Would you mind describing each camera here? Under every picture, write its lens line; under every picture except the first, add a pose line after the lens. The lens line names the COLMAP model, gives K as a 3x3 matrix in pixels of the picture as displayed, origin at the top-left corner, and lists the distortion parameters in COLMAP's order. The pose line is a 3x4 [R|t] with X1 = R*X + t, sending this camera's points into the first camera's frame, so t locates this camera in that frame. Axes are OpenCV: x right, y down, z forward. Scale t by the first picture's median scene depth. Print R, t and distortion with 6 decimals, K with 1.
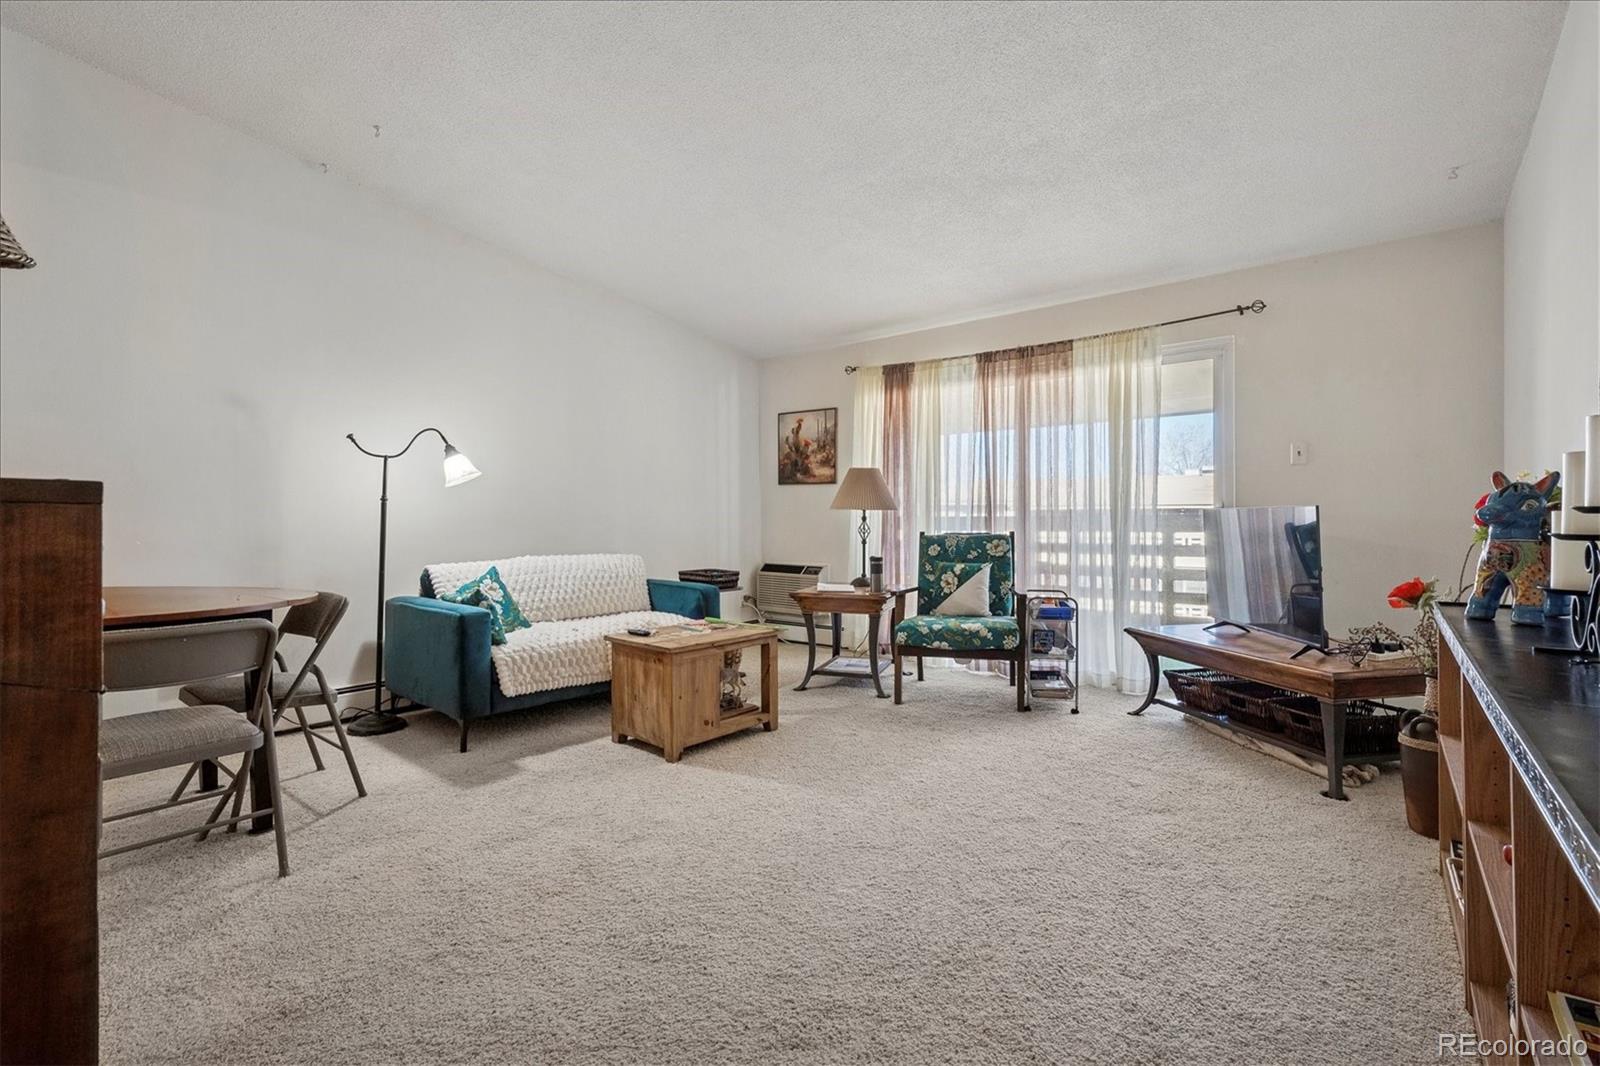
lens RADIAL K [[732.3, 0, 778.6], [0, 732.3, 510.8], [0, 0, 1]] dist [-0.000232, -0.000109]
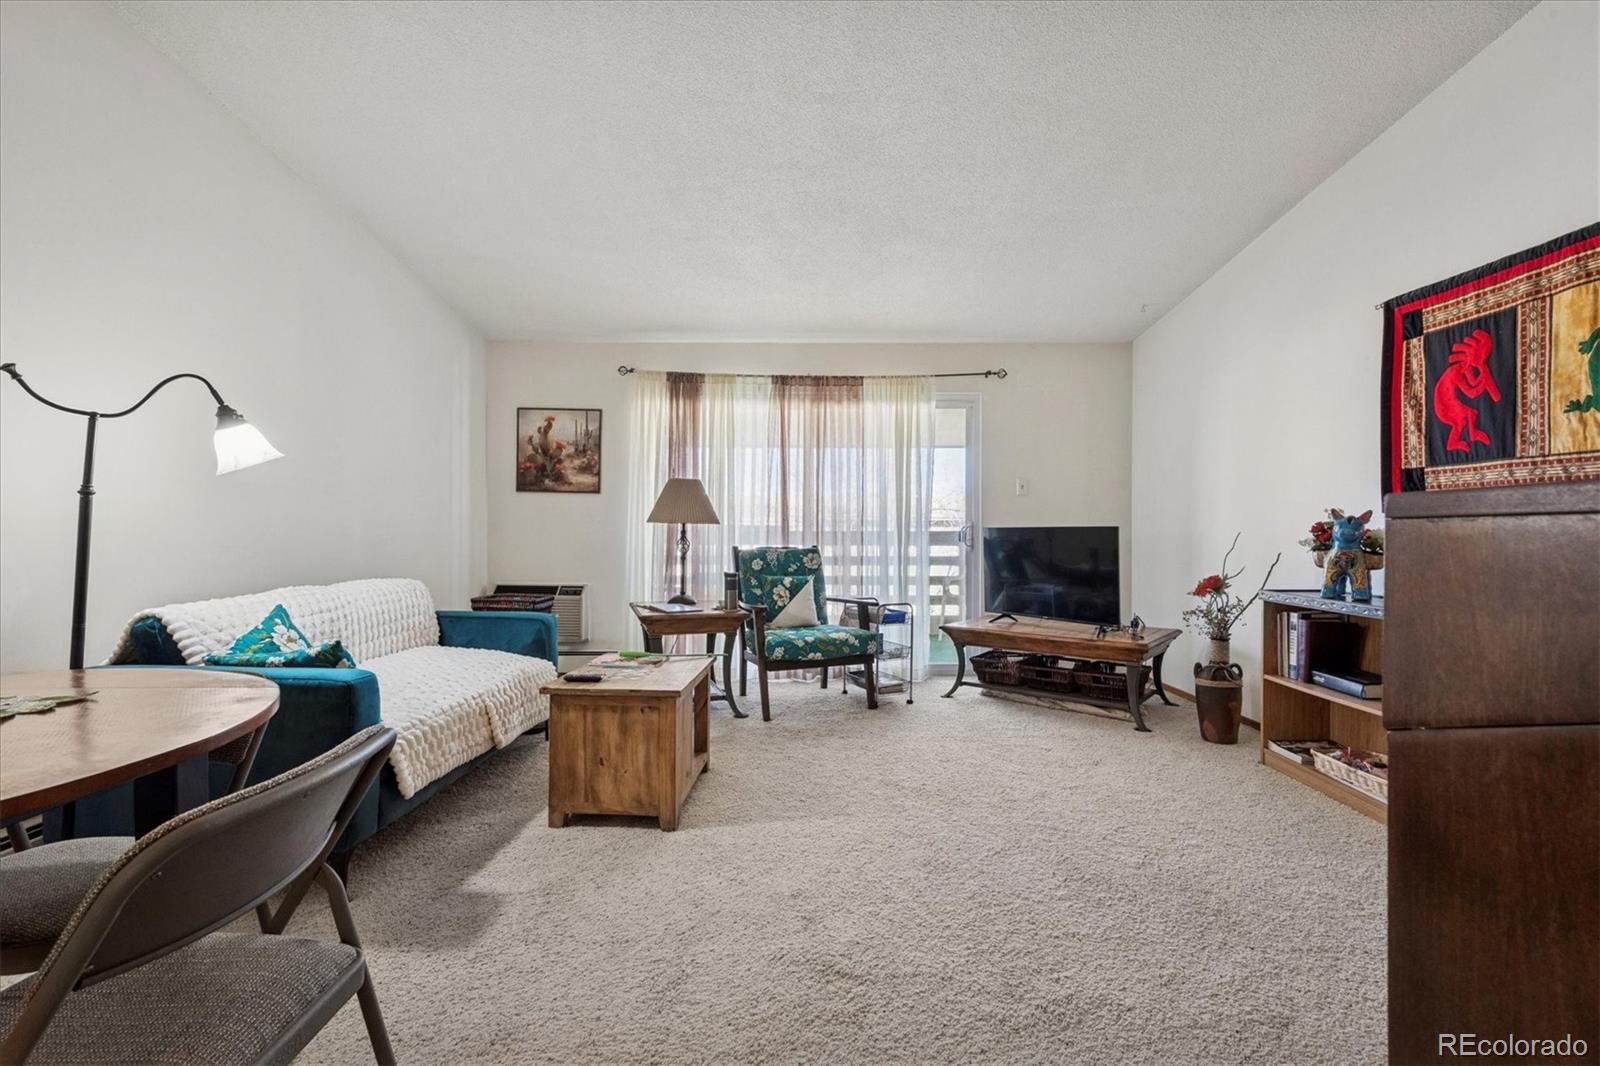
lens RADIAL K [[721.7, 0, 789.7], [0, 721.7, 524.3], [0, 0, 1]] dist [-0.000755, 0.000207]
pose [[0.770462, 0.014120, 0.637329, -0.401263], [-0.014103, 0.999888, -0.005103, 0.002895], [-0.637330, -0.005056, 0.770575, 0.212349]]
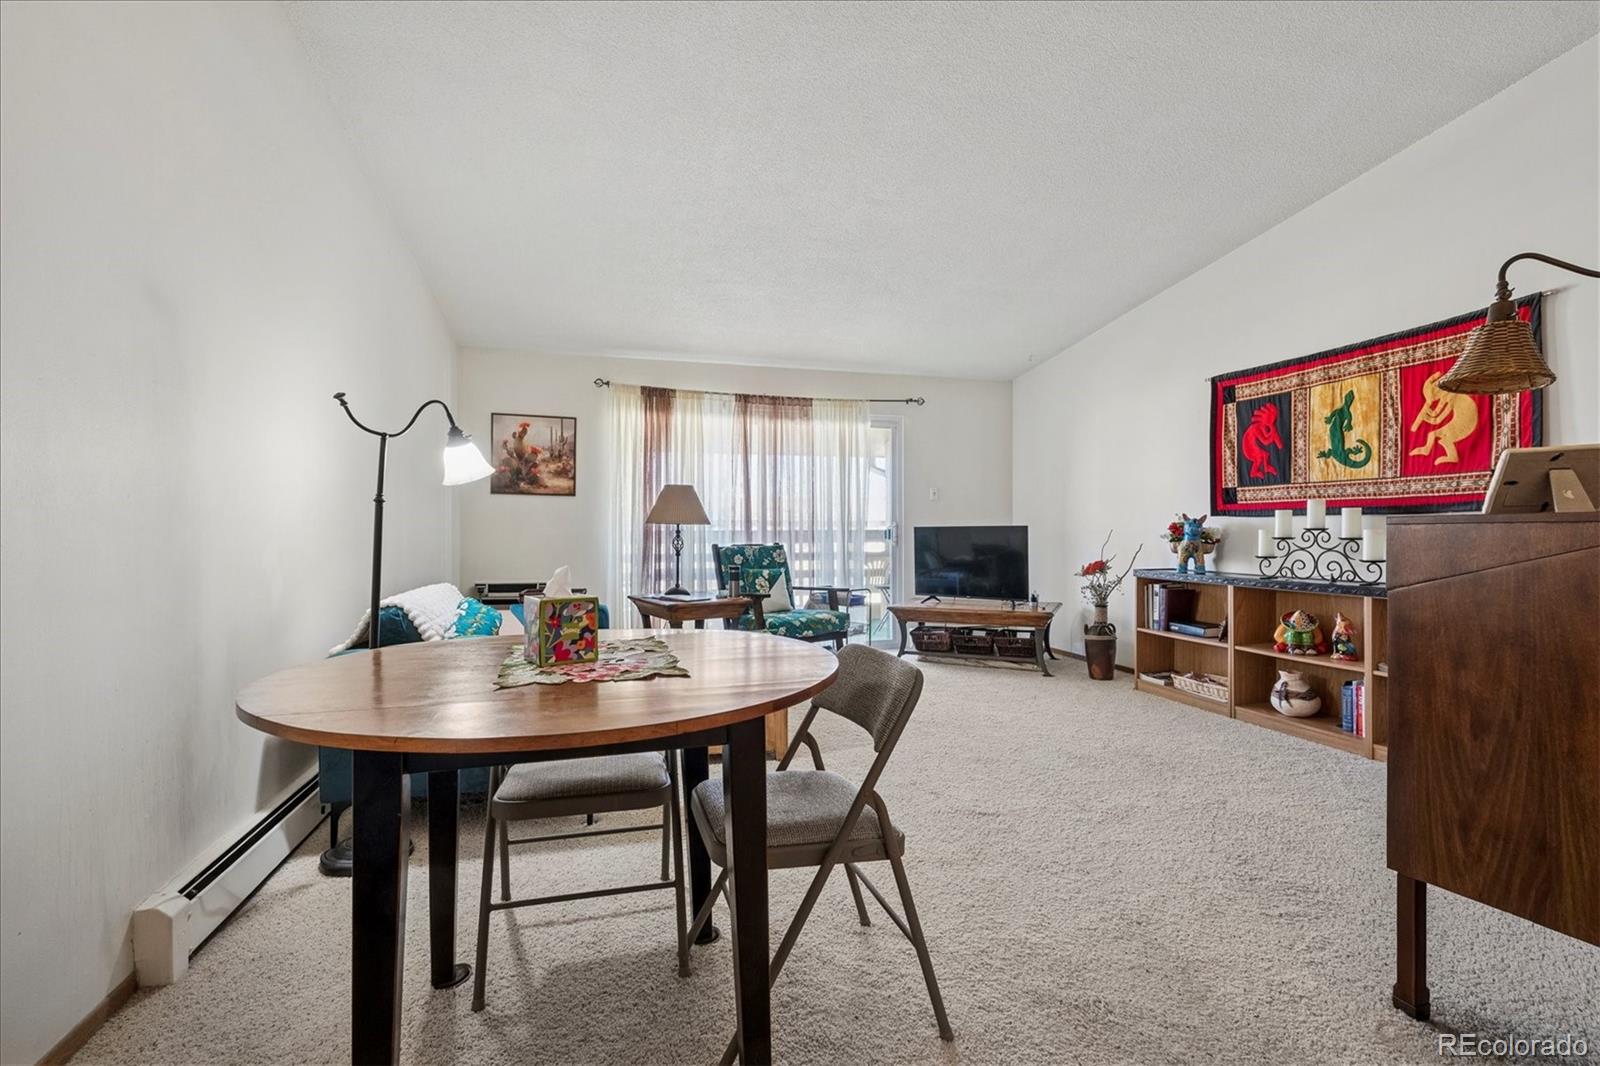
lens RADIAL K [[734.9, 0, 792.4], [0, 734.9, 527.2], [0, 0, 1]] dist [-0.001226, -0.000097]
pose [[0.563886, 0.008122, 0.825813, -0.730853], [-0.009871, 0.999946, -0.003094, 0.005398], [-0.825794, -0.006407, 0.563936, 0.278311]]
